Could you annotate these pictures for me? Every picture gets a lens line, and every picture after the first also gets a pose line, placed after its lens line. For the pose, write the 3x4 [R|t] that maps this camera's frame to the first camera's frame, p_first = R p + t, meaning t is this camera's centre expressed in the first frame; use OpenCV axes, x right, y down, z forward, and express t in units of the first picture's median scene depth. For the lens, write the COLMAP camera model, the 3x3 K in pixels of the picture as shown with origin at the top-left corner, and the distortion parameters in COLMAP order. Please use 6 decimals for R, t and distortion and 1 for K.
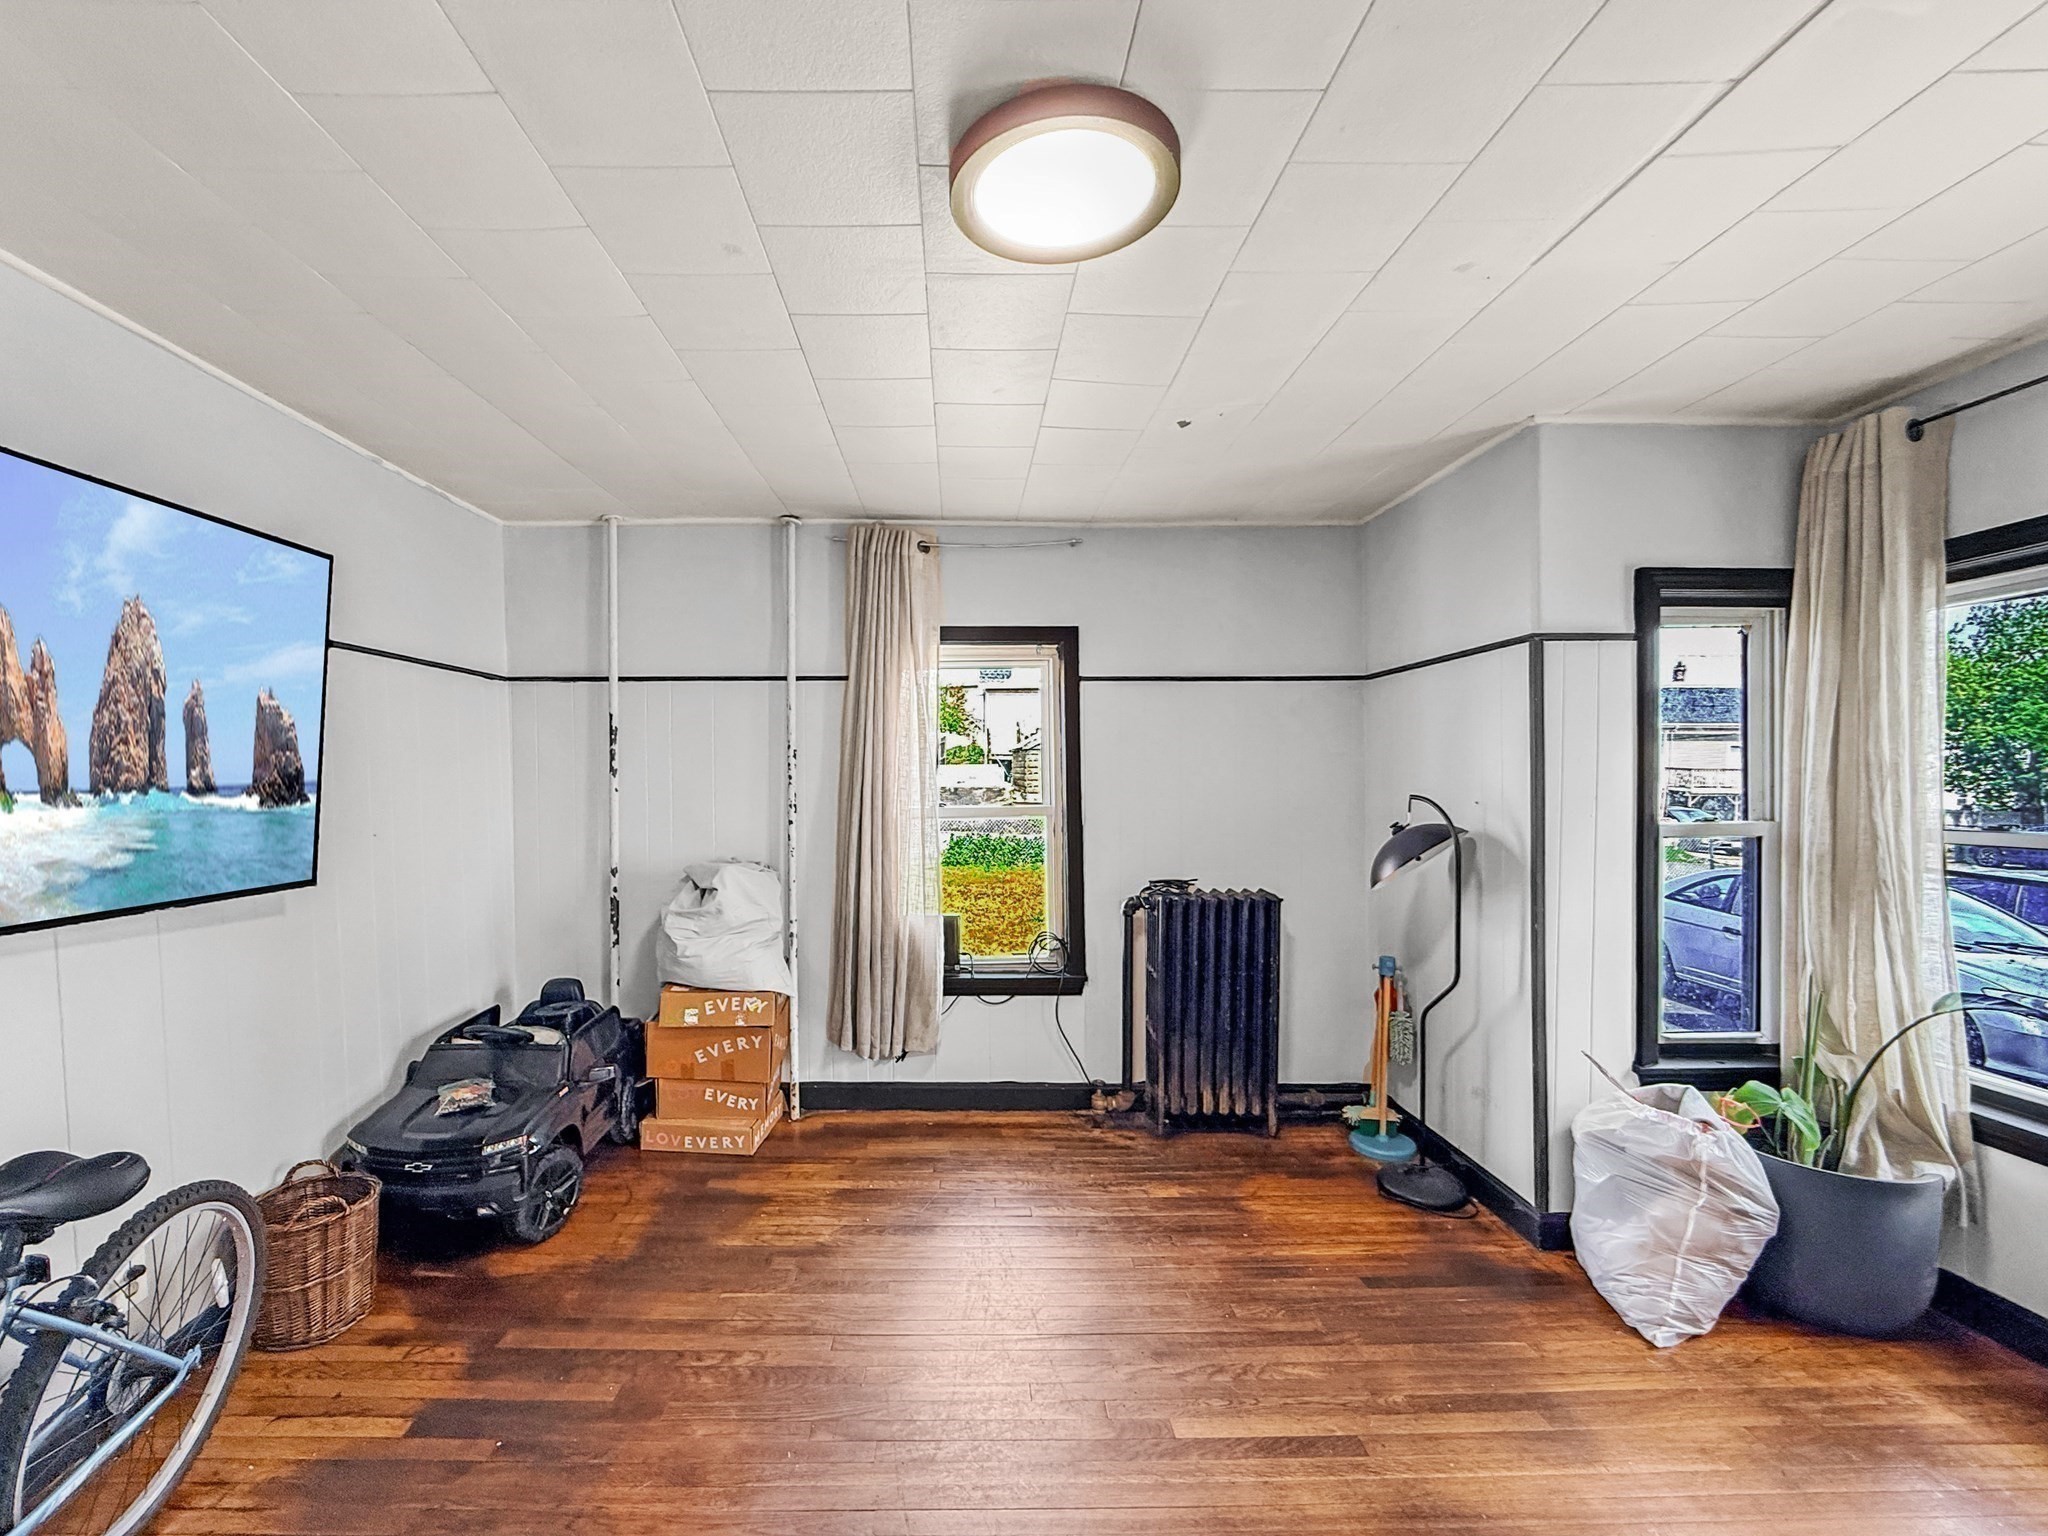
lens RADIAL K [[822.0, 0, 968.0], [0, 822.0, 811.9], [0, 0, 1]] dist [0.000019, 0.000224]
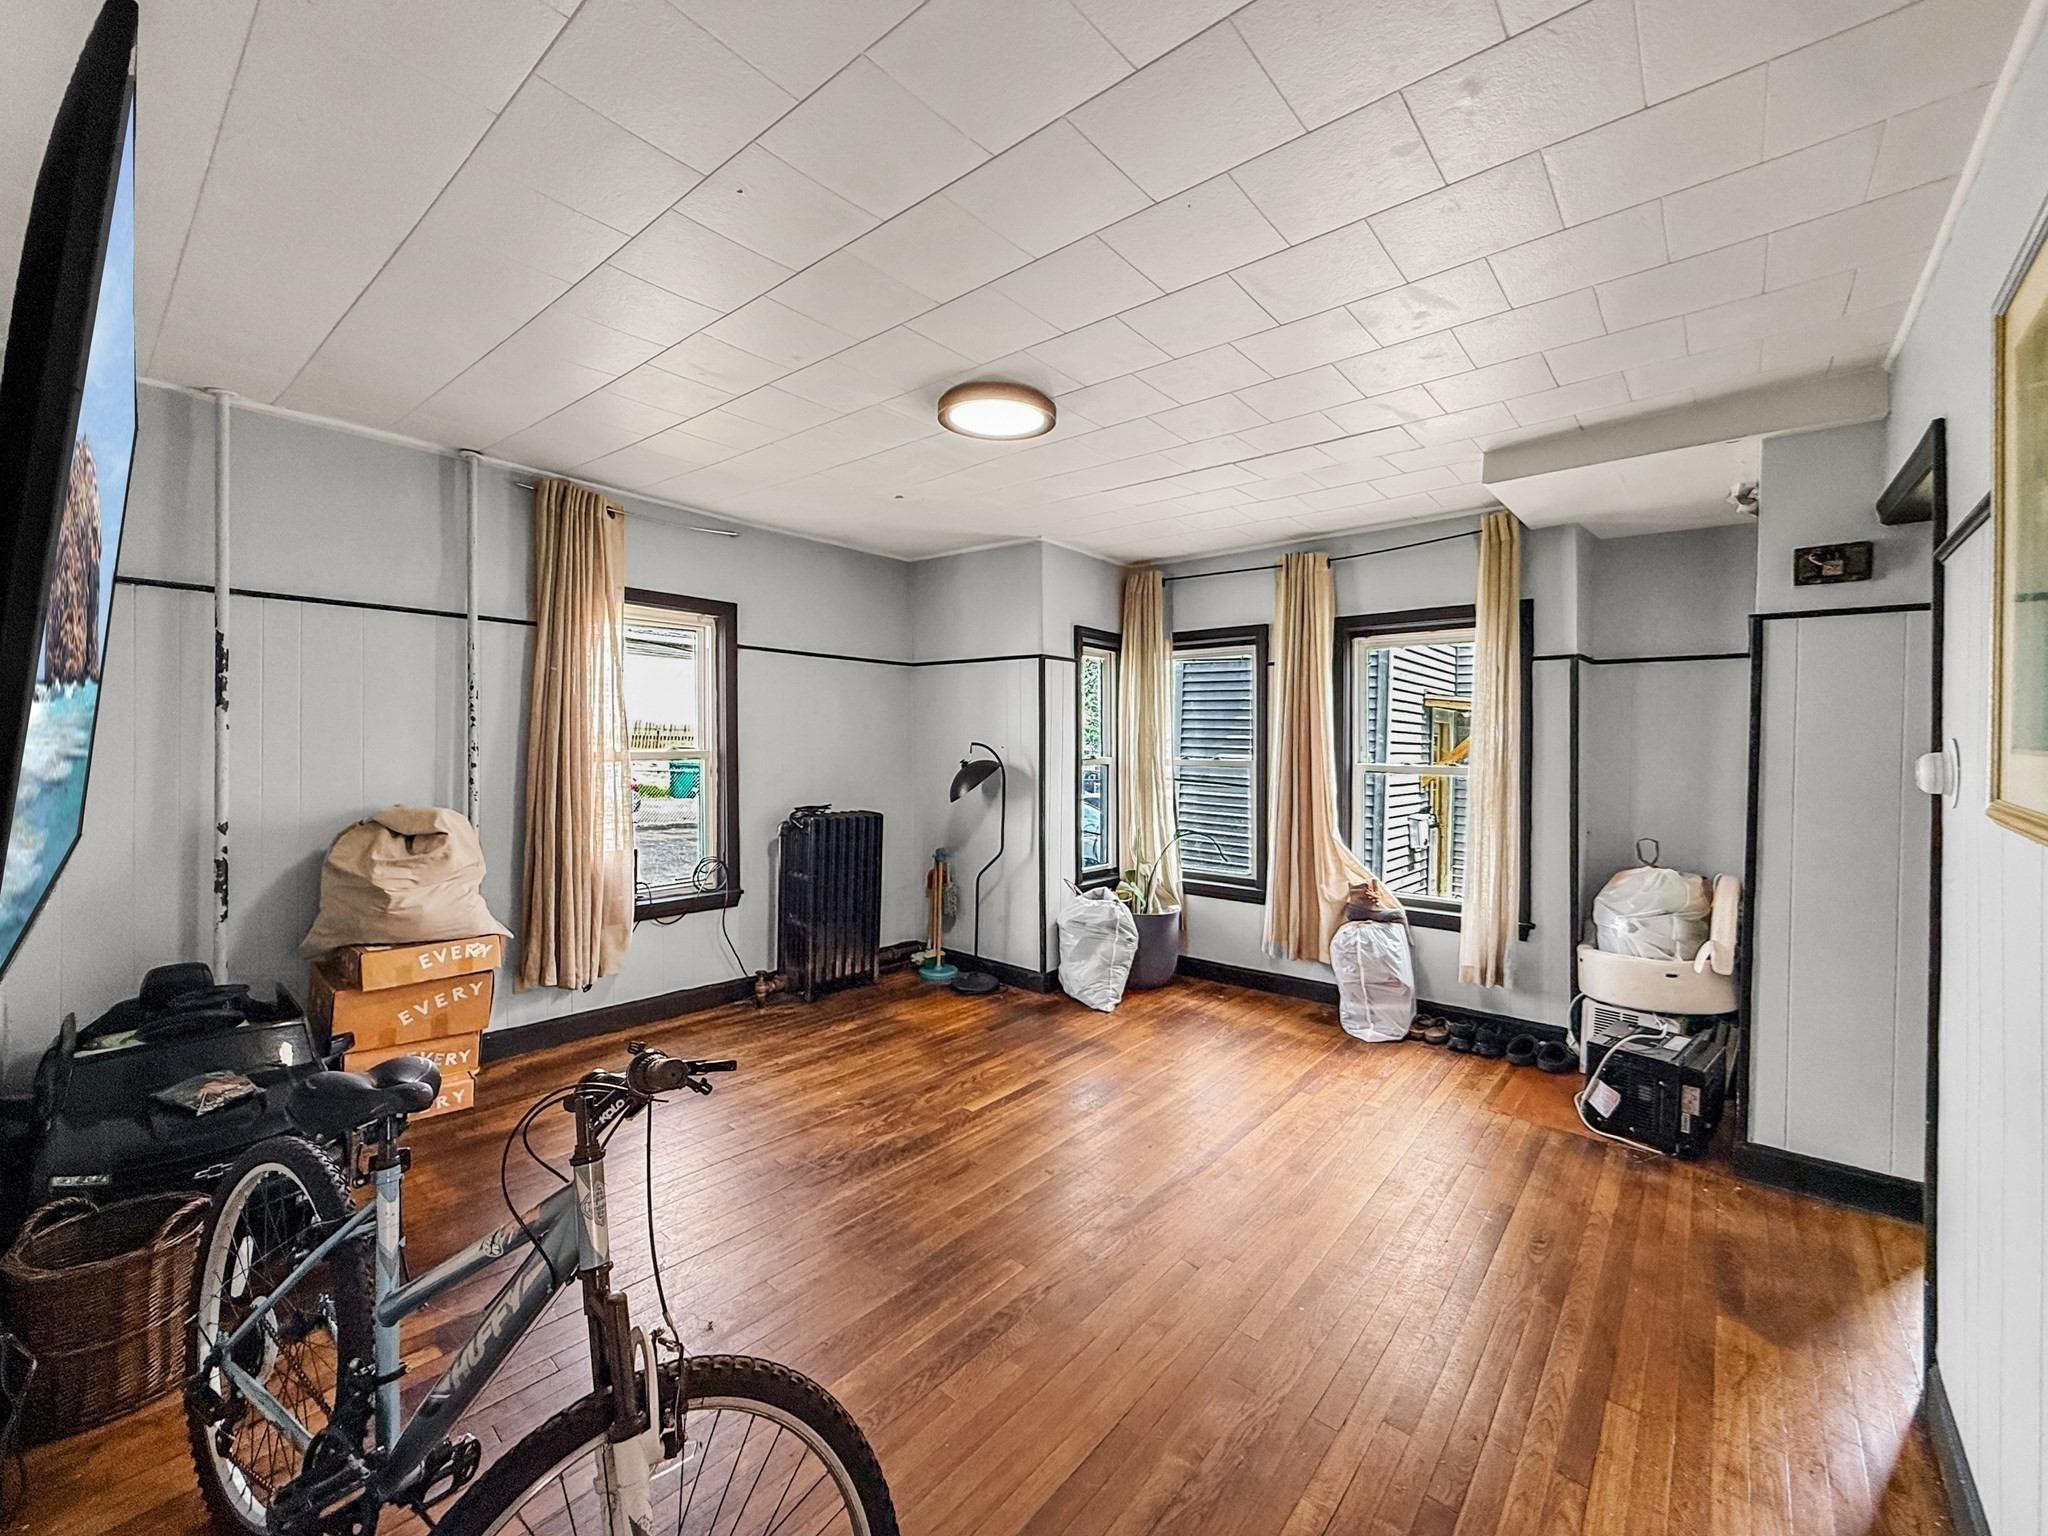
lens RADIAL K [[846.3, 0, 984.3], [0, 846.3, 757.7], [0, 0, 1]] dist [-0.000884, -0.000138]
pose [[0.672848, -0.000485, 0.739780, -0.671404], [0.014499, 0.999816, -0.012531, 0.030467], [-0.739638, 0.019157, 0.672732, -0.141921]]
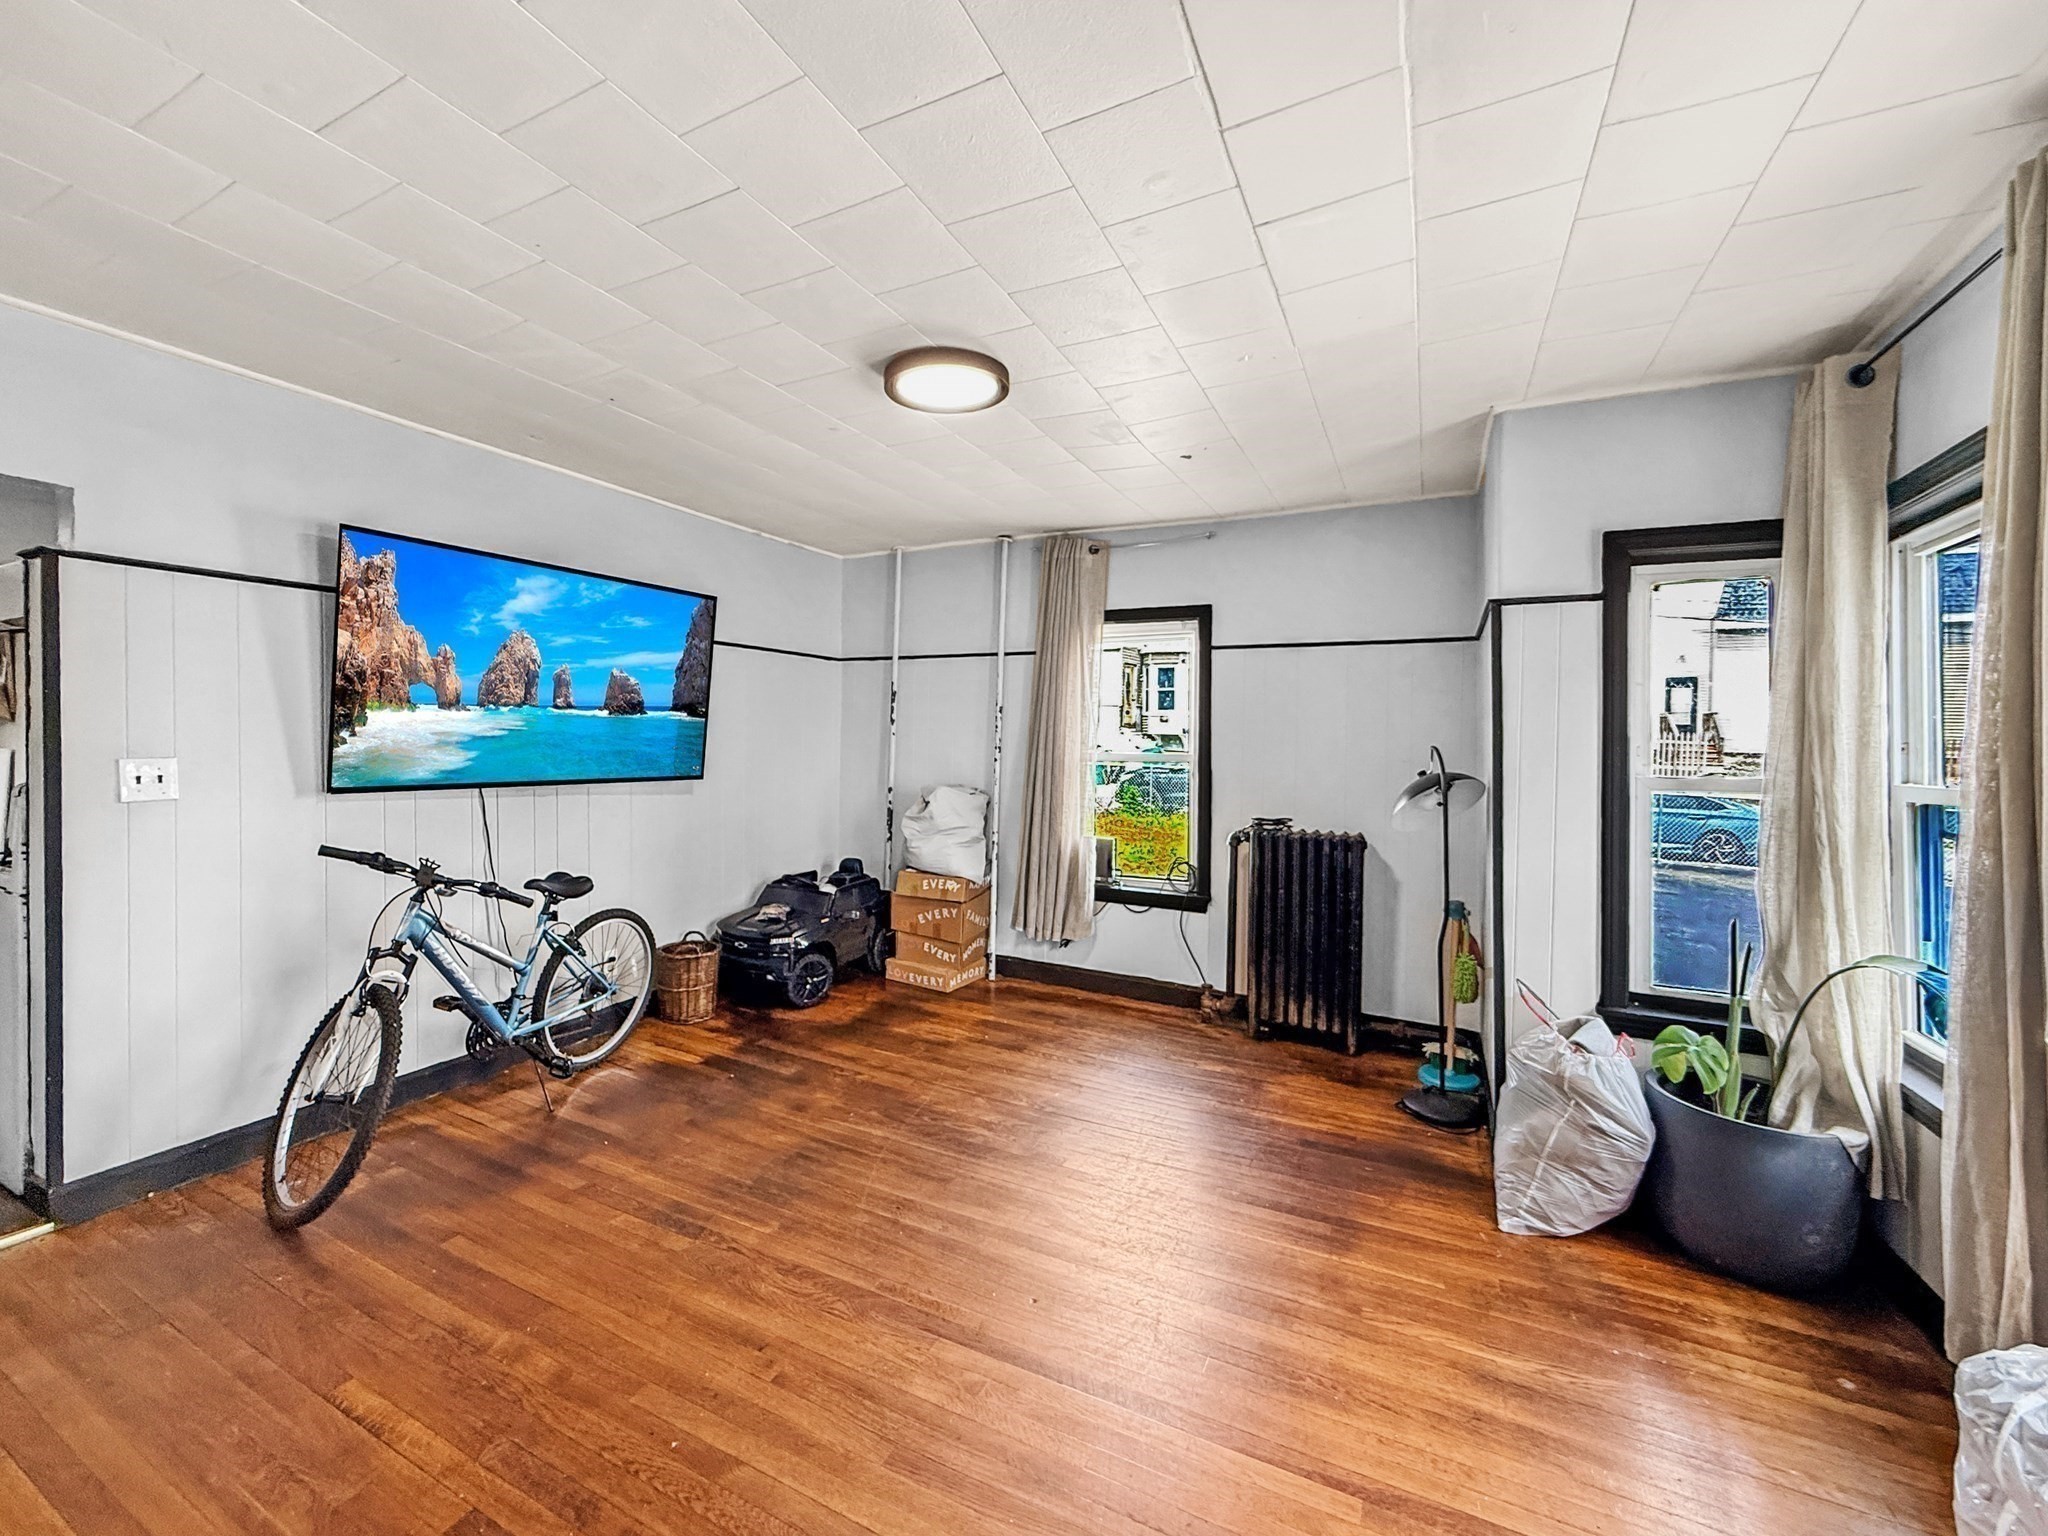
lens RADIAL K [[831.8, 0, 1006.8], [0, 831.8, 767.4], [0, 0, 1]] dist [-0.002174, -0.000260]
pose [[0.880660, 0.036806, -0.472318, 0.550174], [-0.044443, 0.998999, -0.005019, 0.038196], [0.471660, 0.025411, 0.881414, -0.247928]]
